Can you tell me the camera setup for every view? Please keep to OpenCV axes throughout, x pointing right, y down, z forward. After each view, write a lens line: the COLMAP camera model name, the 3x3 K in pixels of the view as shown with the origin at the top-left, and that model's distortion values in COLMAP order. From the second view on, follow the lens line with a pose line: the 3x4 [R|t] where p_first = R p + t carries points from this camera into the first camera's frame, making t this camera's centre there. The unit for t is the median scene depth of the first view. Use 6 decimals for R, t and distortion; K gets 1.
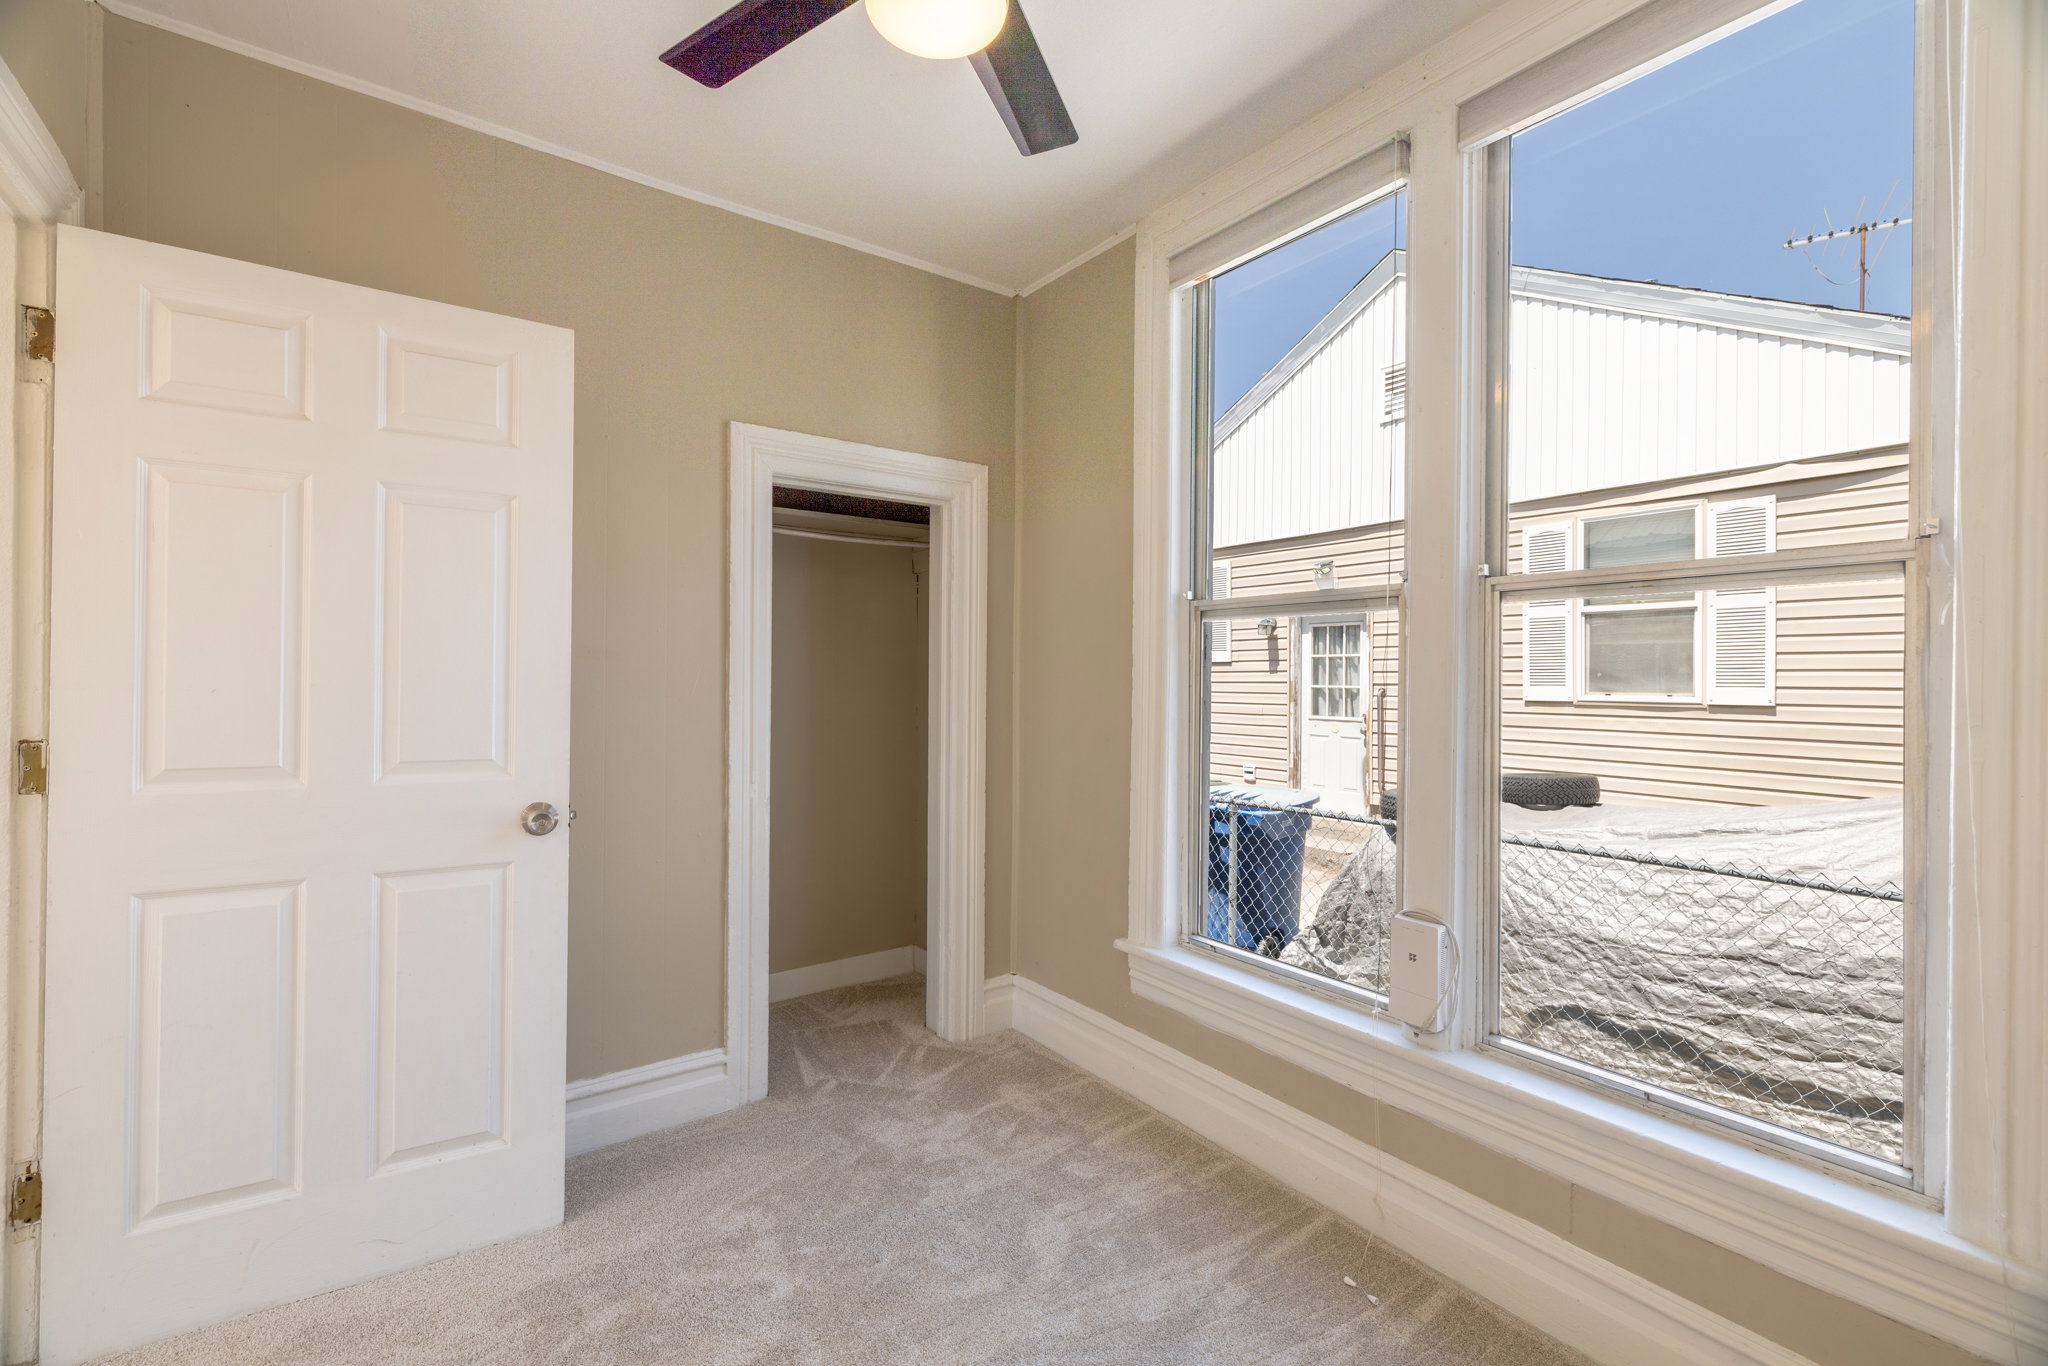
lens RADIAL K [[889.7, 0, 1027.6], [0, 889.7, 683.4], [0, 0, 1]] dist [-0.002011, 0.000170]
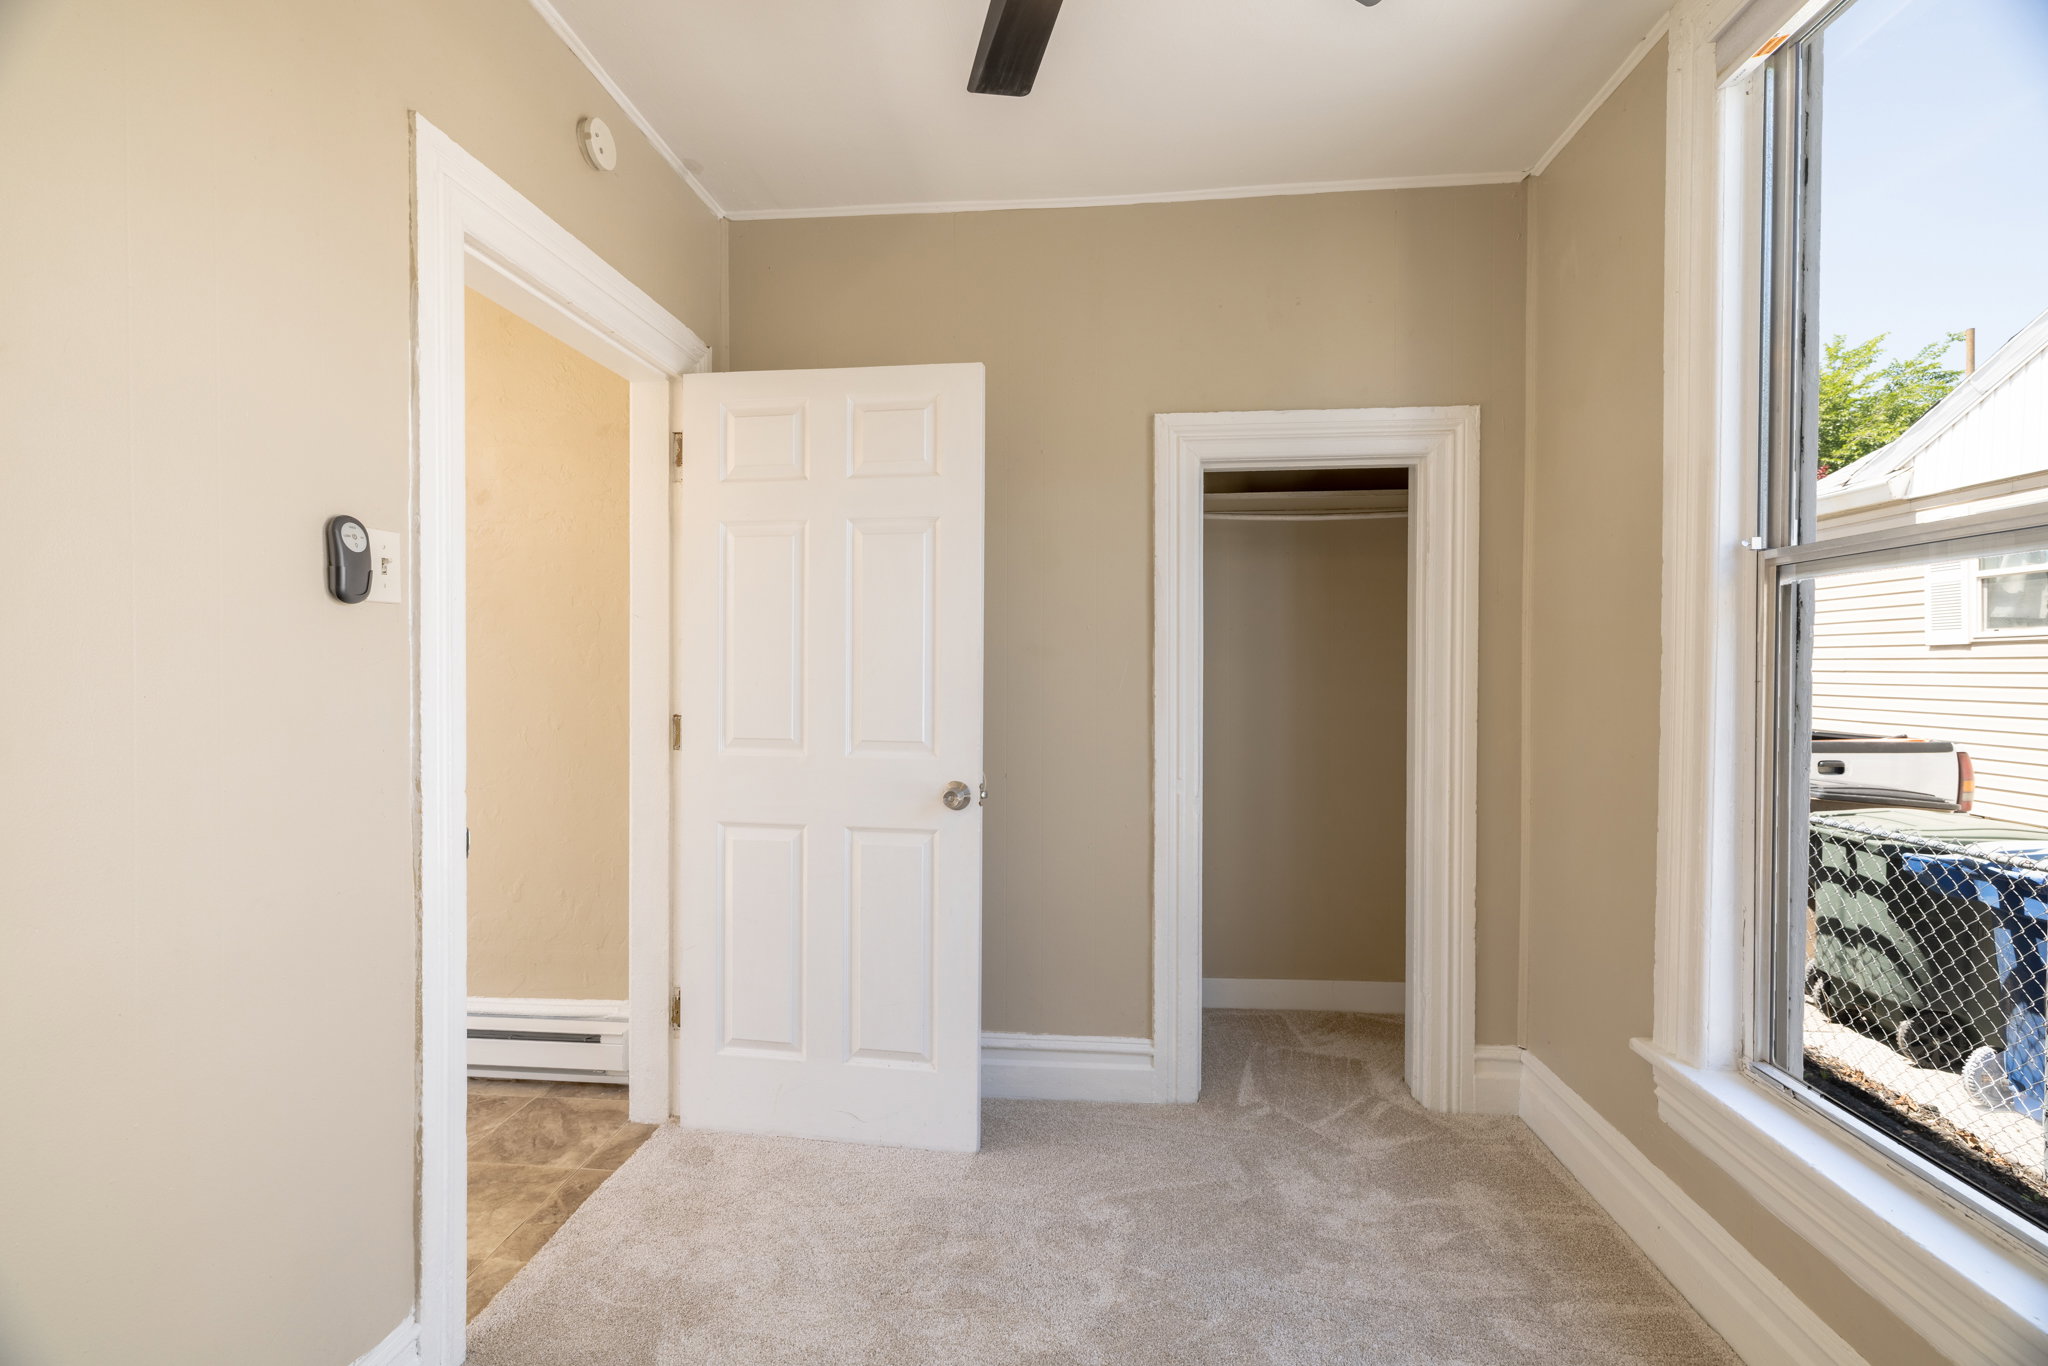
lens RADIAL K [[889.7, 0, 1021.3], [0, 889.7, 682.7], [0, 0, 1]] dist [-0.002011, 0.000170]
pose [[0.745918, 0.004254, -0.666024, 0.209004], [0.000835, 0.999973, 0.007322, -0.001382], [0.666038, -0.006018, 0.745894, 0.148366]]
